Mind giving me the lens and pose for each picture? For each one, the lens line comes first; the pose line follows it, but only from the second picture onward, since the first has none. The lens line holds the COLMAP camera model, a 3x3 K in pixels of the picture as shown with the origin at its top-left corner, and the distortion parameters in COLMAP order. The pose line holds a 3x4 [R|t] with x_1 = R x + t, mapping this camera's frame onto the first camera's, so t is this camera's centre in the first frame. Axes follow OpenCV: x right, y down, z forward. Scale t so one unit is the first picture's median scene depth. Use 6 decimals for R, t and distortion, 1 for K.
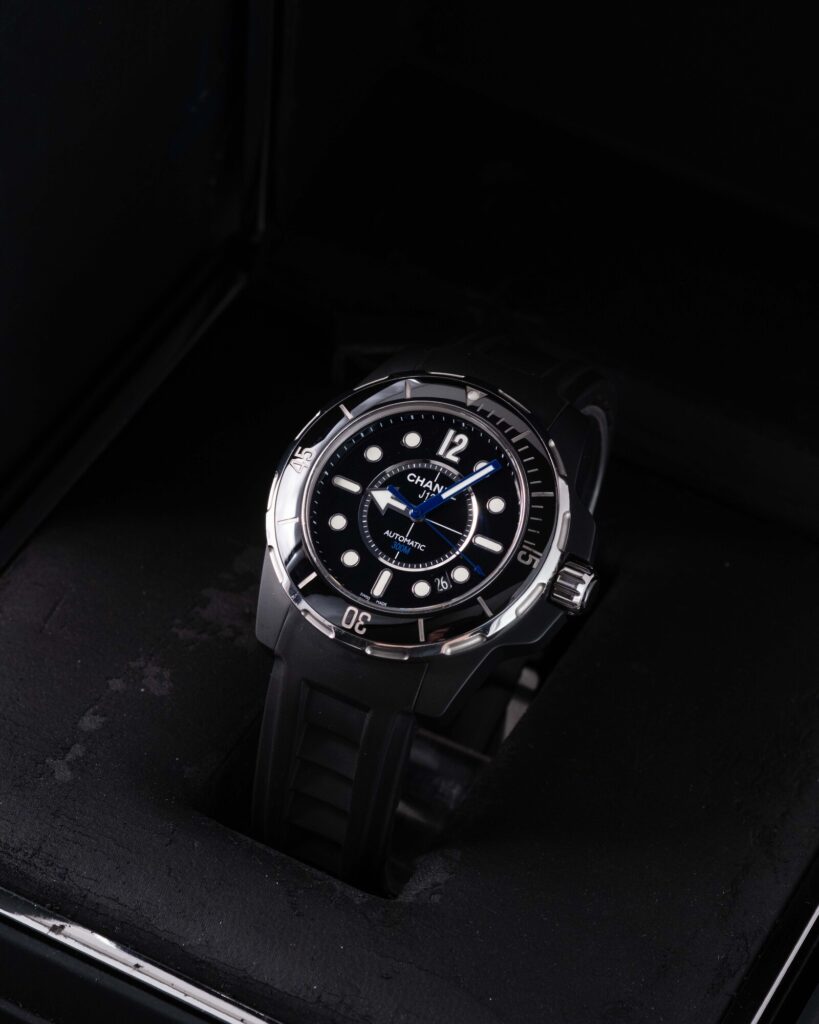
lens RADIAL K [[4236.9, 0, 402.6], [0, 4236.9, 510.6], [0, 0, 1]] dist [0.288111, 0.000000]
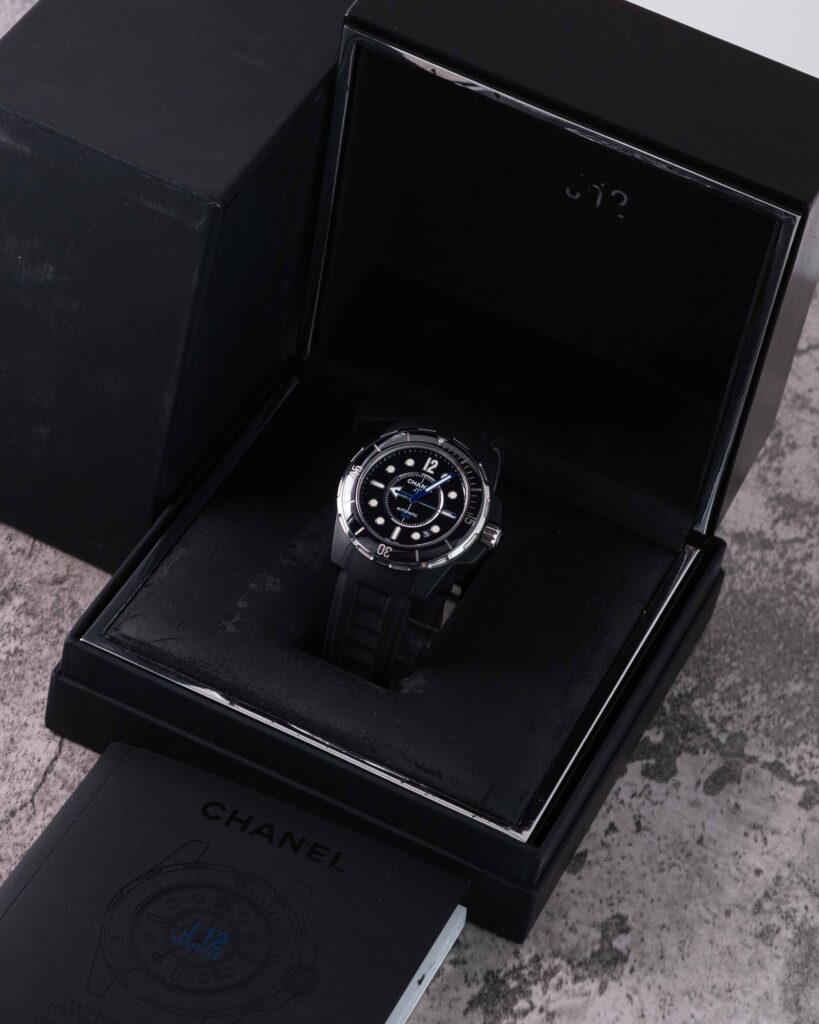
lens RADIAL K [[4236.9, 0, 413.7], [0, 4236.9, 513.5], [0, 0, 1]] dist [0.288111, 0.000000]
pose [[0.996688, 0.012581, 0.080344, -0.156927], [-0.010886, 0.999709, -0.021506, 0.050588], [-0.080591, 0.020560, 0.996535, -0.996049]]
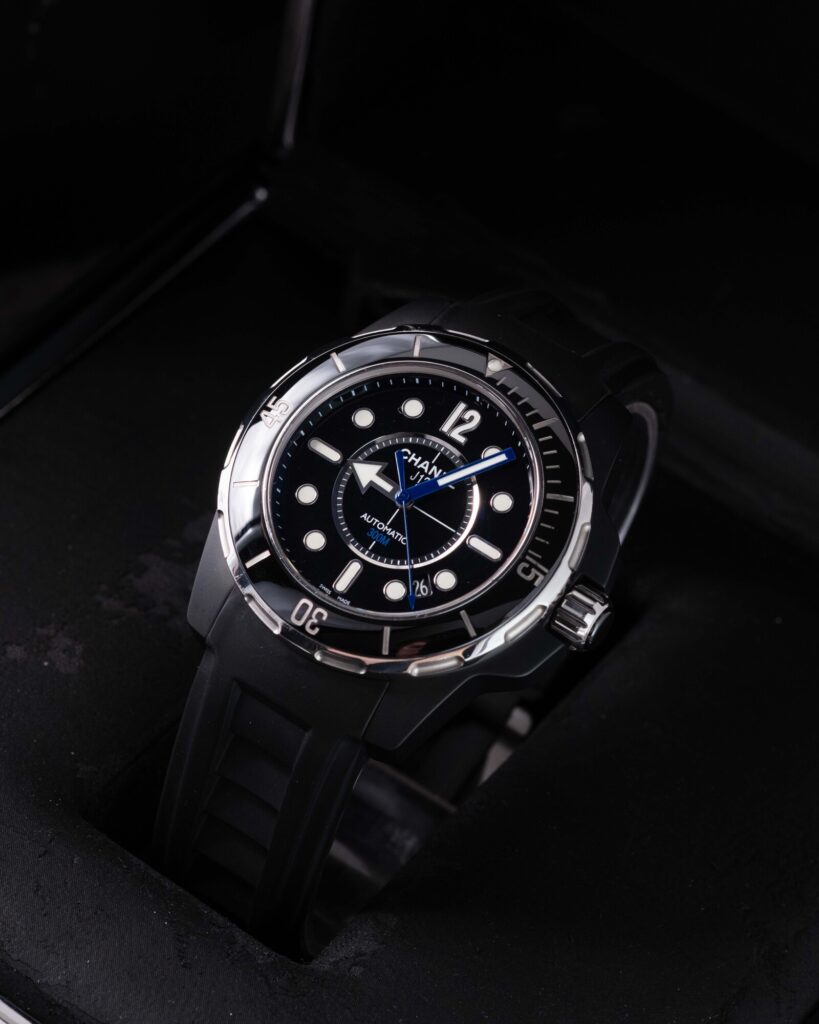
lens RADIAL K [[4236.9, 0, 407.6], [0, 4236.9, 510.7], [0, 0, 1]] dist [0.288111, 0.000000]
pose [[0.988559, 0.149034, -0.023225, 0.023149], [-0.149181, 0.988799, -0.004727, 0.006777], [0.022260, 0.008137, 0.999719, 0.187864]]
